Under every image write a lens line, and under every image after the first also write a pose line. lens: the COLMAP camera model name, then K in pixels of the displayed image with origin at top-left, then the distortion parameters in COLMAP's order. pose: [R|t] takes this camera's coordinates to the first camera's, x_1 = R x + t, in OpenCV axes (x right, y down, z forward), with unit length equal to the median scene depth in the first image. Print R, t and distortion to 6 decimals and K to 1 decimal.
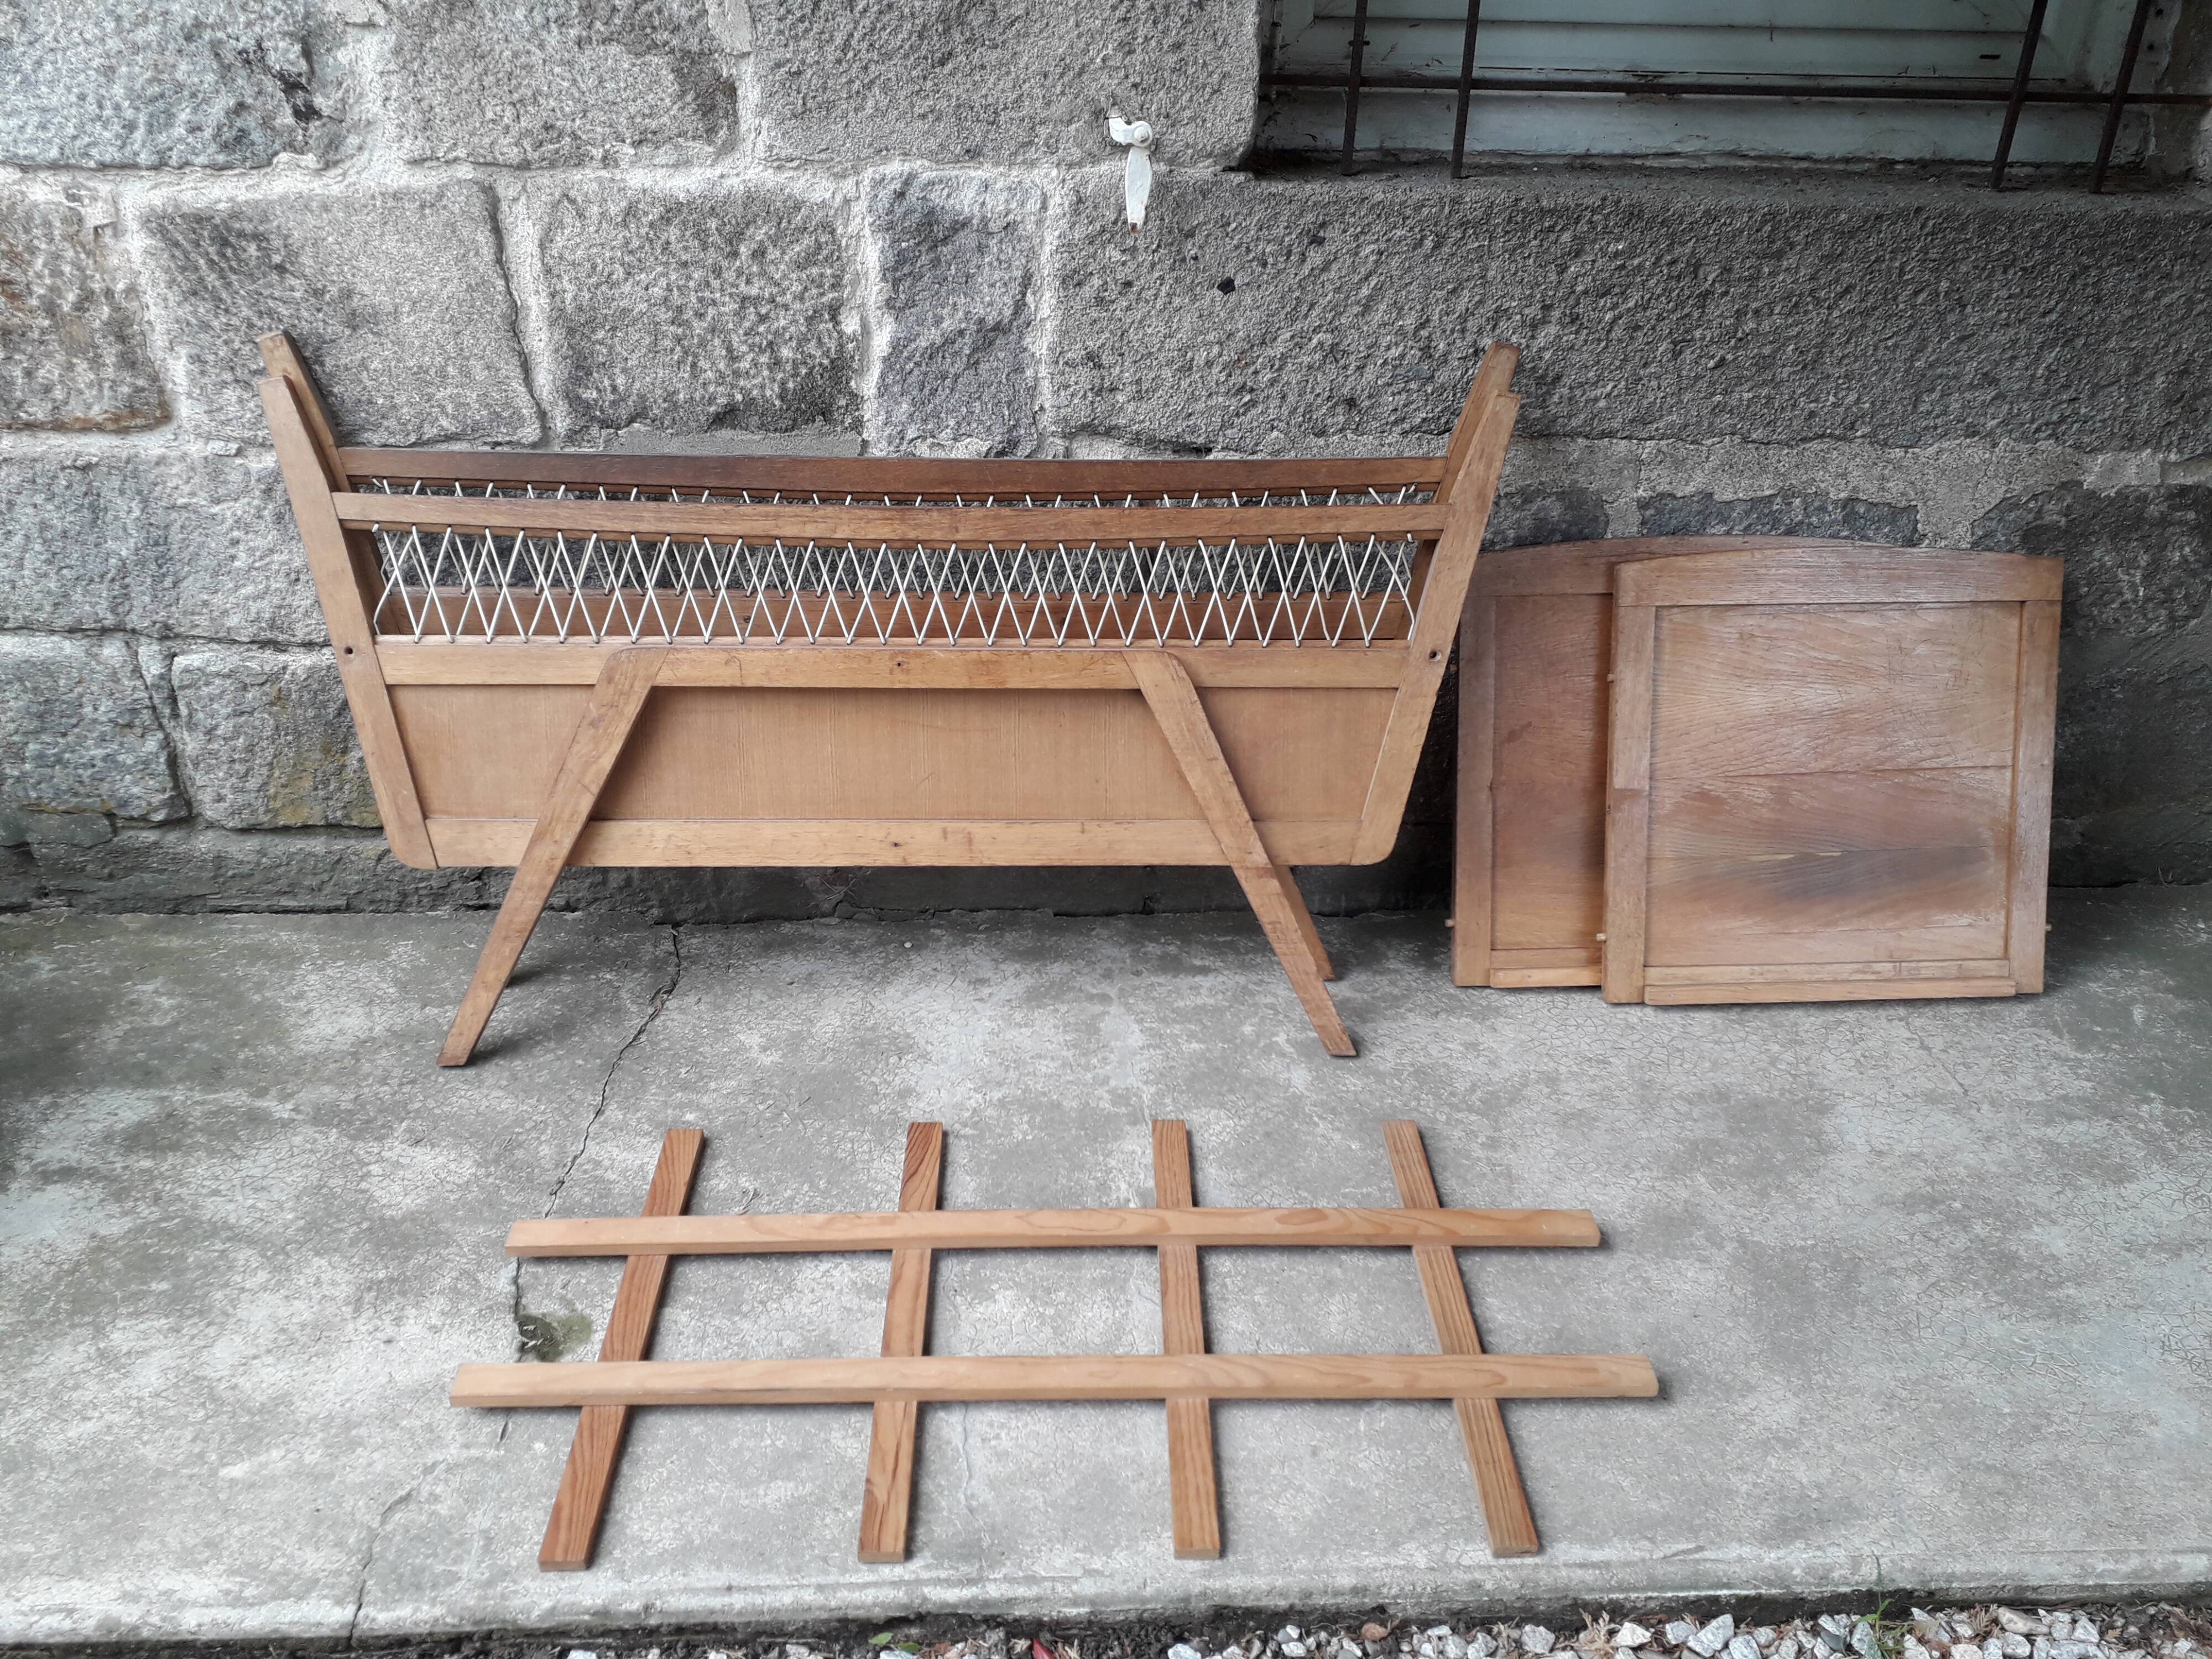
lens RADIAL K [[1753.8, 0, 1106.0], [0, 1753.8, 829.5], [0, 0, 1]] dist [0.022168, -0.014178]
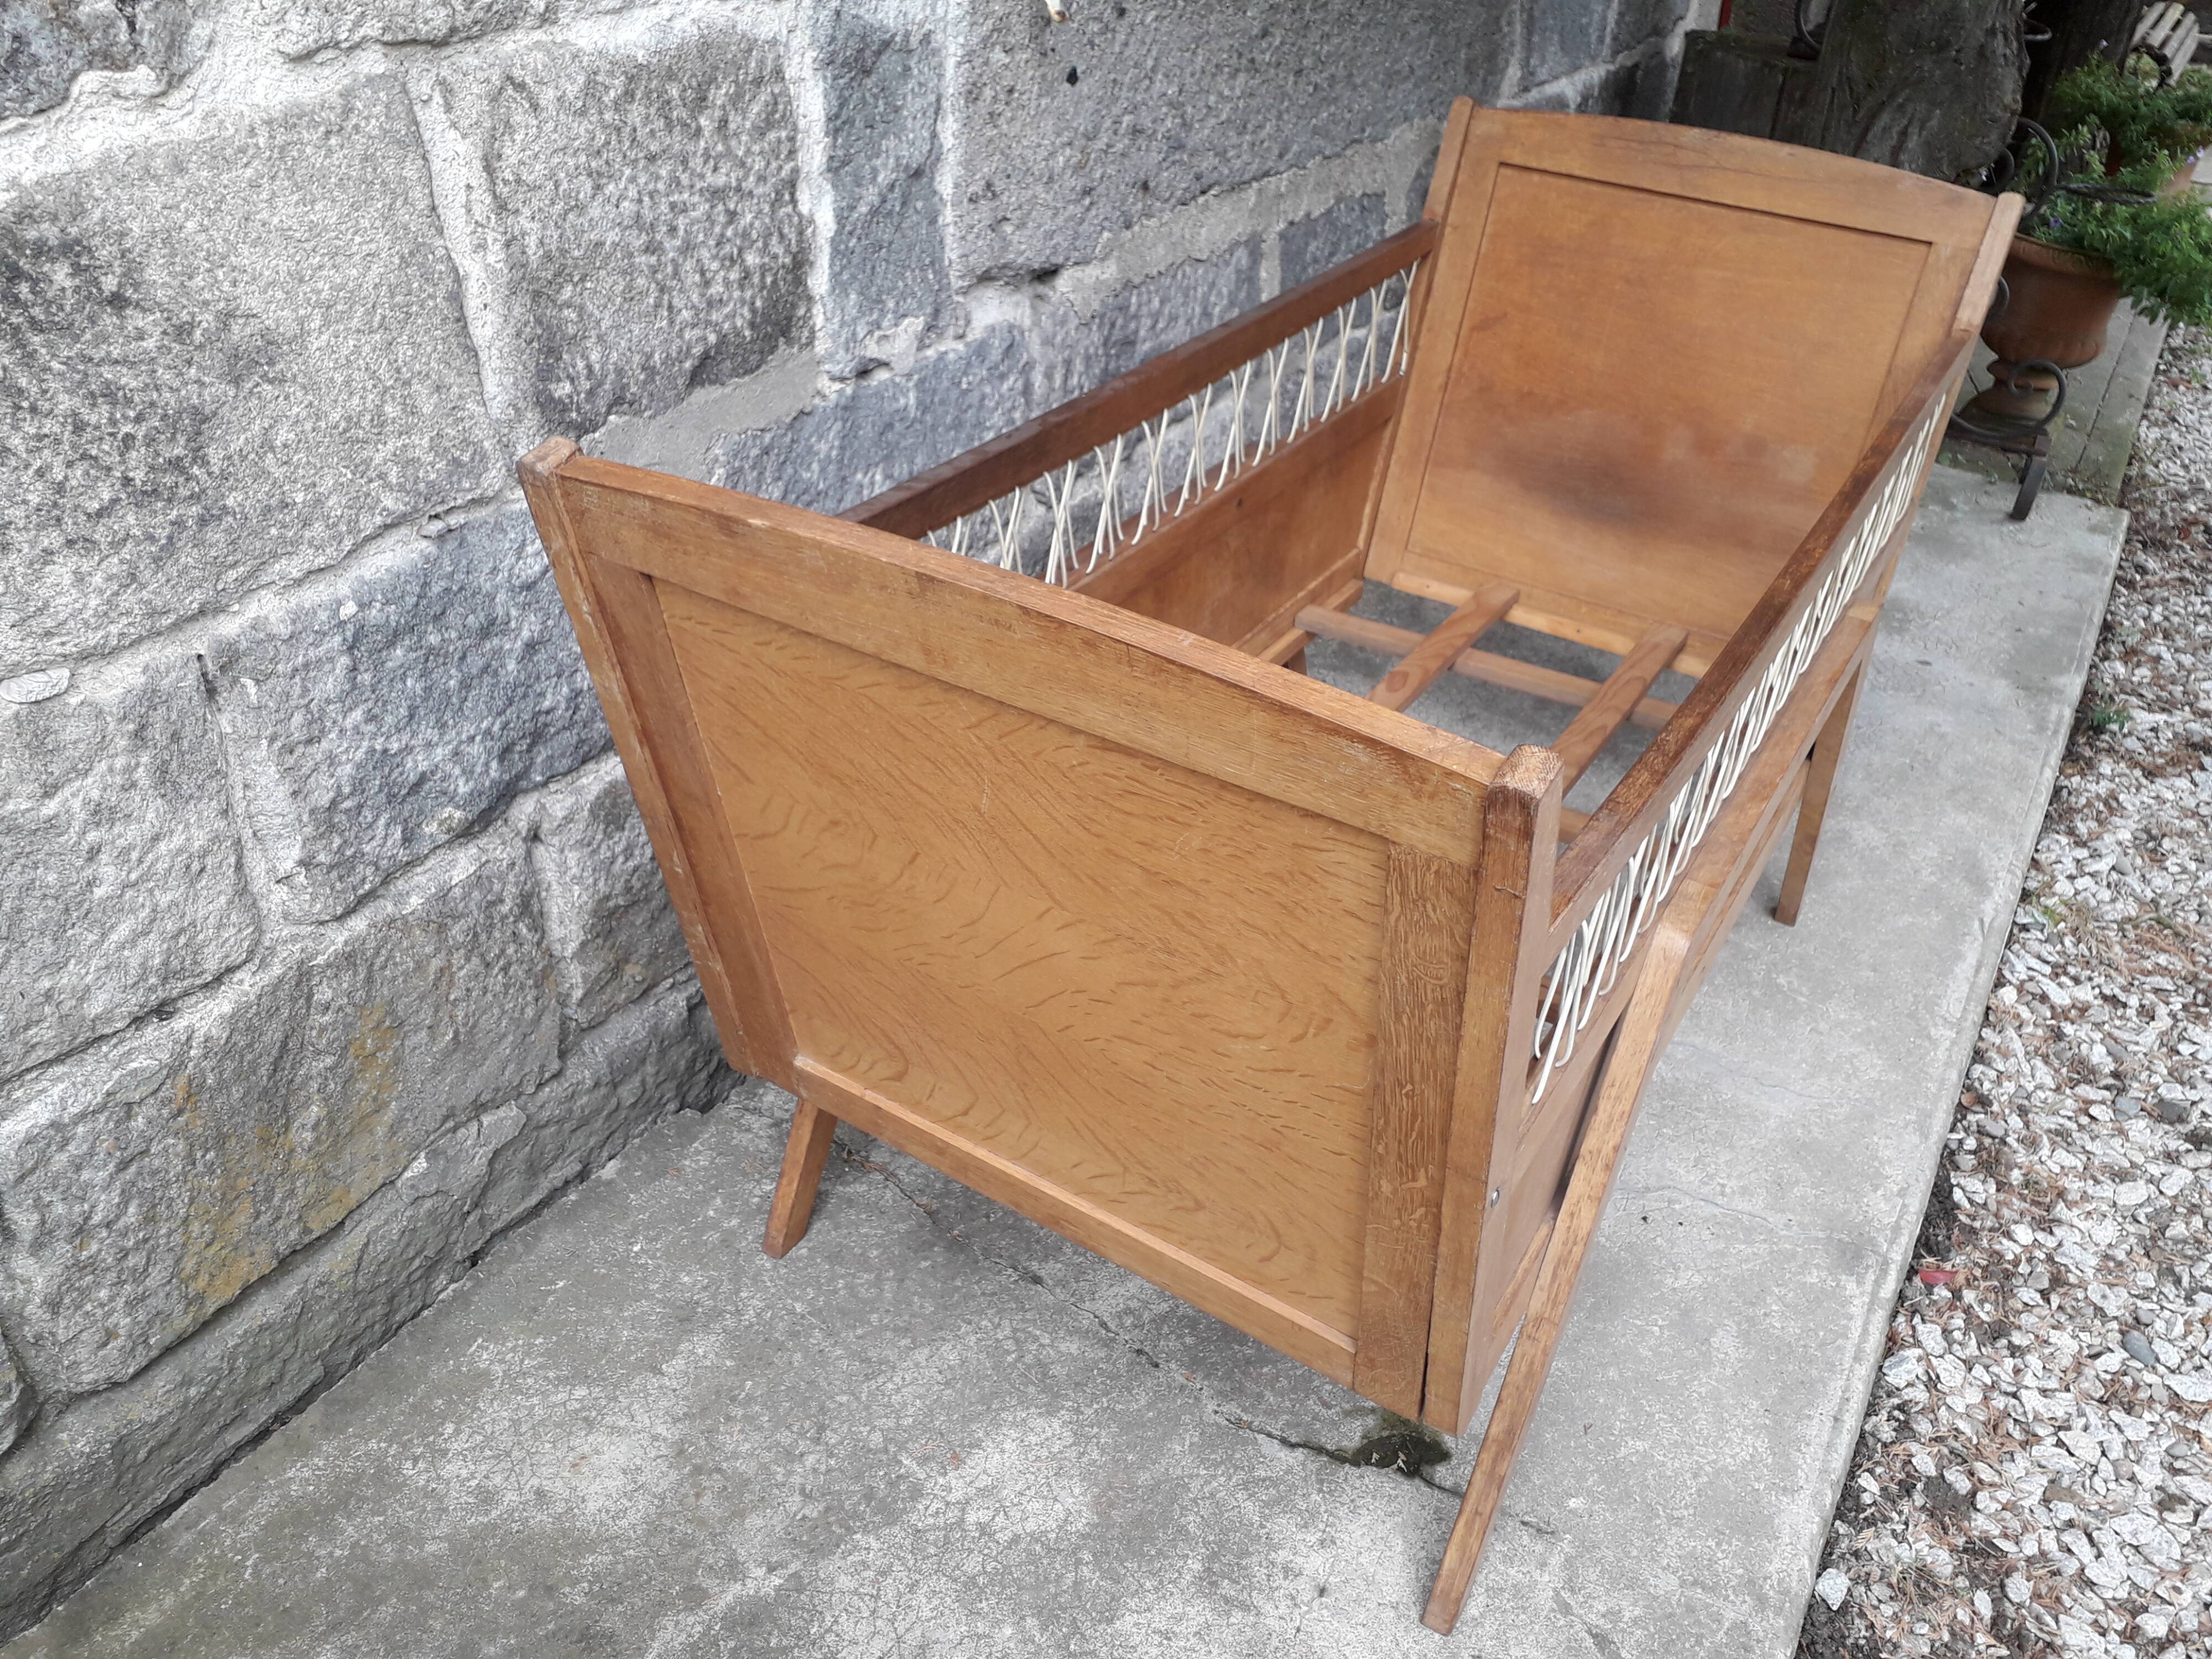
lens RADIAL K [[1790.6, 0, 1106.0], [0, 1790.6, 829.5], [0, 0, 1]] dist [0.007649, 0.002726]
pose [[0.550865, -0.443208, 0.707188, -0.738544], [0.395483, 0.884790, 0.246454, -0.190817], [-0.734943, 0.143917, 0.662681, 0.444413]]
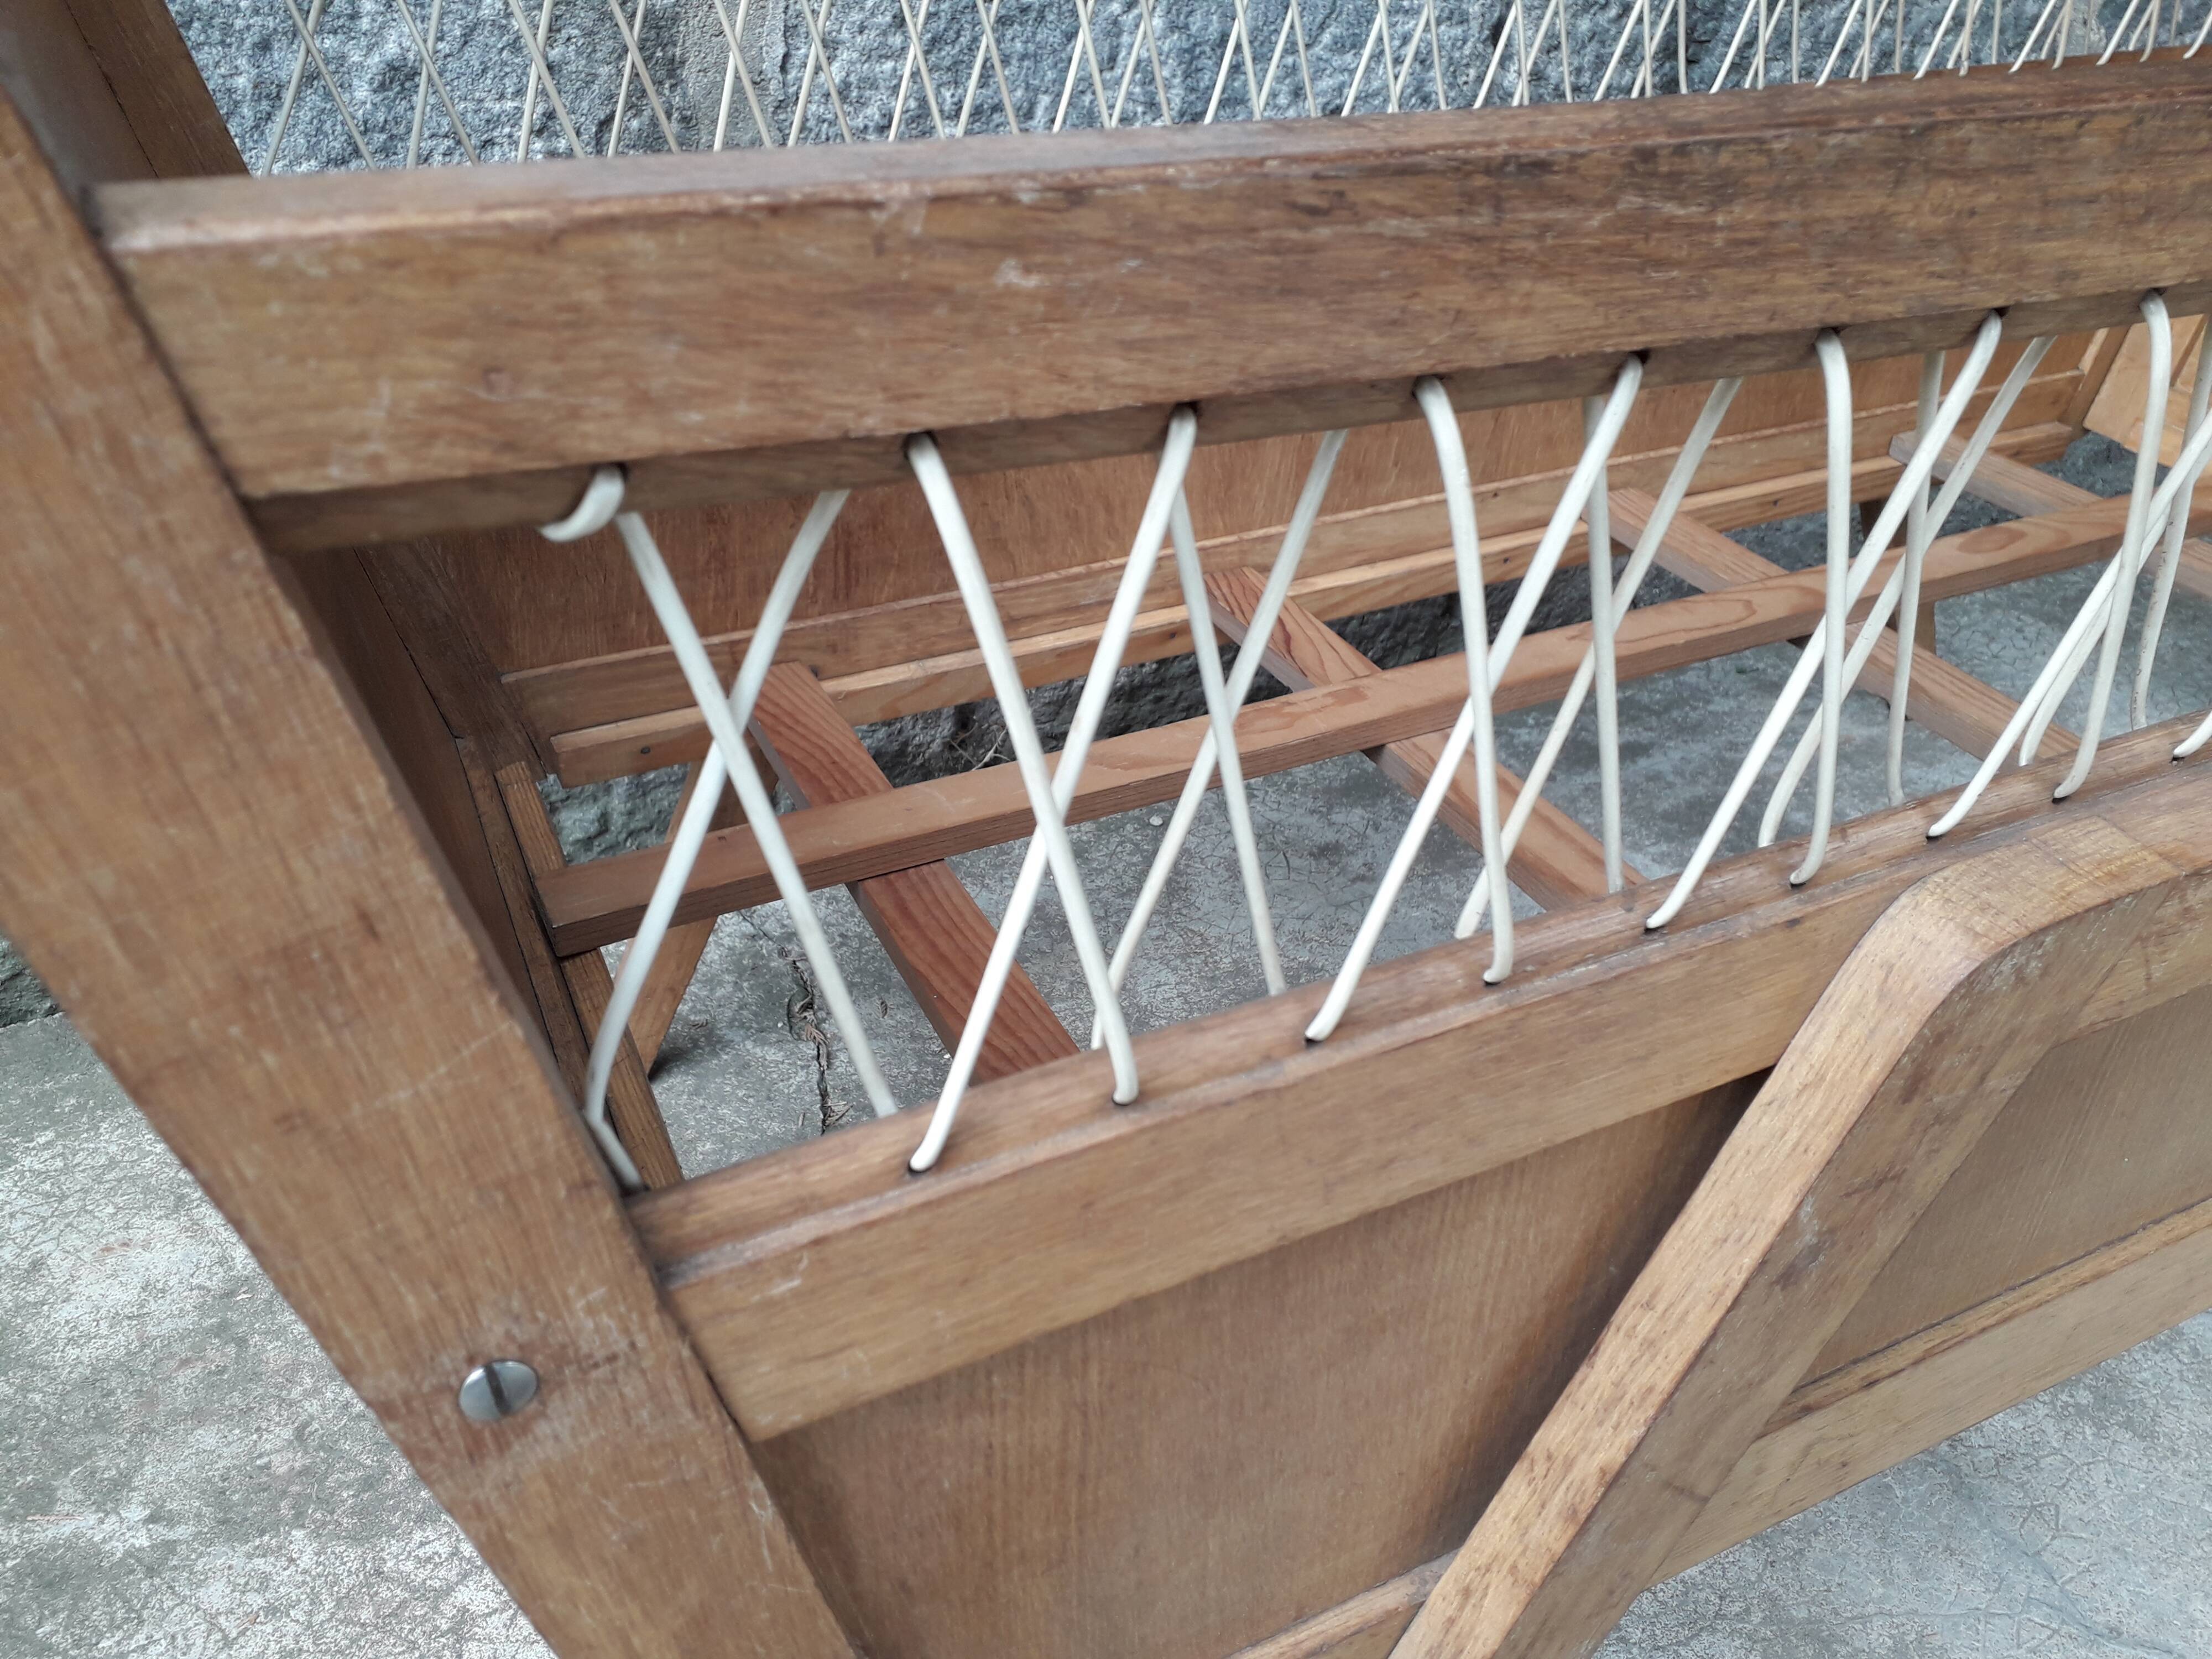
lens RADIAL K [[1803.5, 0, 1105.8], [0, 1803.5, 832.0], [0, 0, 1]] dist [-0.006331, 0.000179]
pose [[0.913792, -0.223918, 0.338888, -0.370955], [0.204057, 0.974470, 0.093648, 0.016194], [-0.351205, -0.016422, 0.936154, 0.556788]]
